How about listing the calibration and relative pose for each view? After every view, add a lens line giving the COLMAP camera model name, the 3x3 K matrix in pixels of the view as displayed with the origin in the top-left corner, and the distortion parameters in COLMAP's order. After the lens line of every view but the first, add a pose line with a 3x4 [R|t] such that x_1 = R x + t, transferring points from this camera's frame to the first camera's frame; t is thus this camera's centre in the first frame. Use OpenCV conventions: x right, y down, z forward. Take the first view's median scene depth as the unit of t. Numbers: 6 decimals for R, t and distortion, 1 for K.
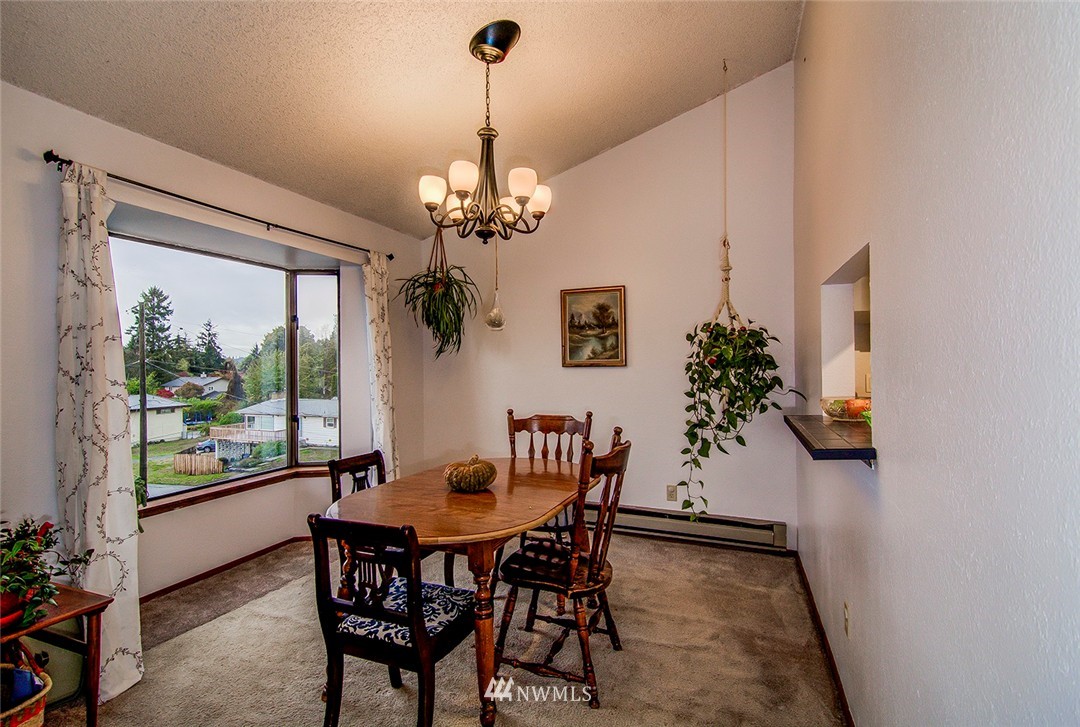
lens RADIAL K [[511.2, 0, 533.2], [0, 511.2, 367.0], [0, 0, 1]] dist [0.000742, -0.000112]
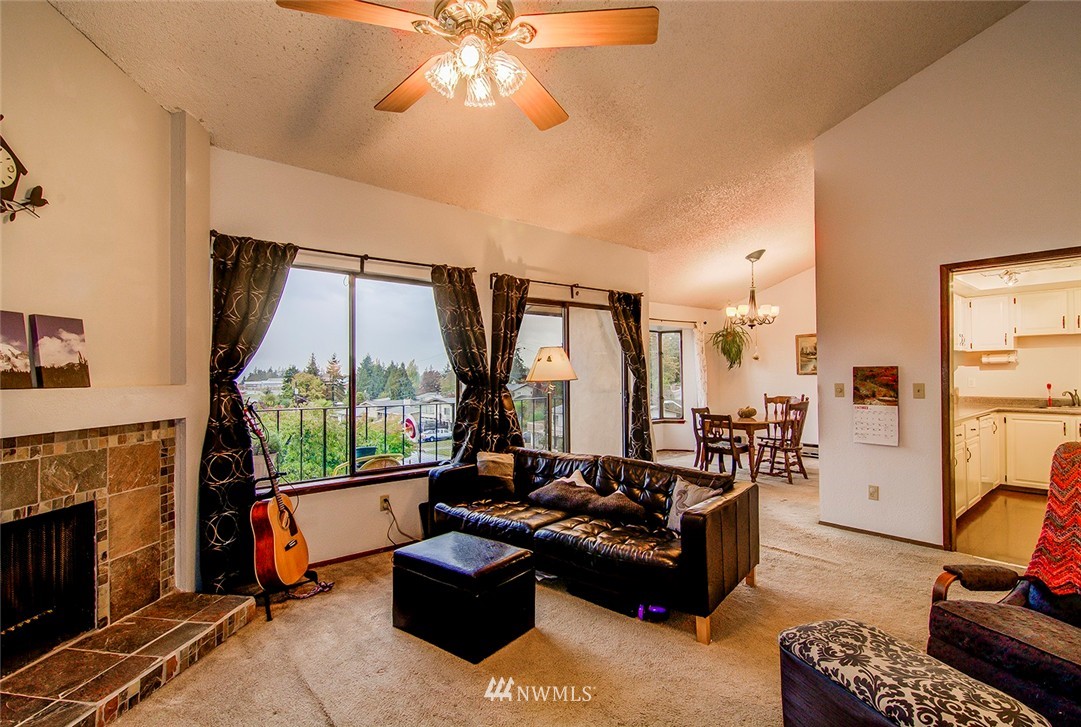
lens RADIAL K [[511.7, 0, 533.6], [0, 511.7, 367.0], [0, 0, 1]] dist [0.000742, -0.000112]
pose [[0.871817, -0.008903, -0.489752, 0.170329], [-0.000318, 0.999824, -0.018742, 0.009446], [0.489832, 0.016495, 0.871661, -1.464686]]
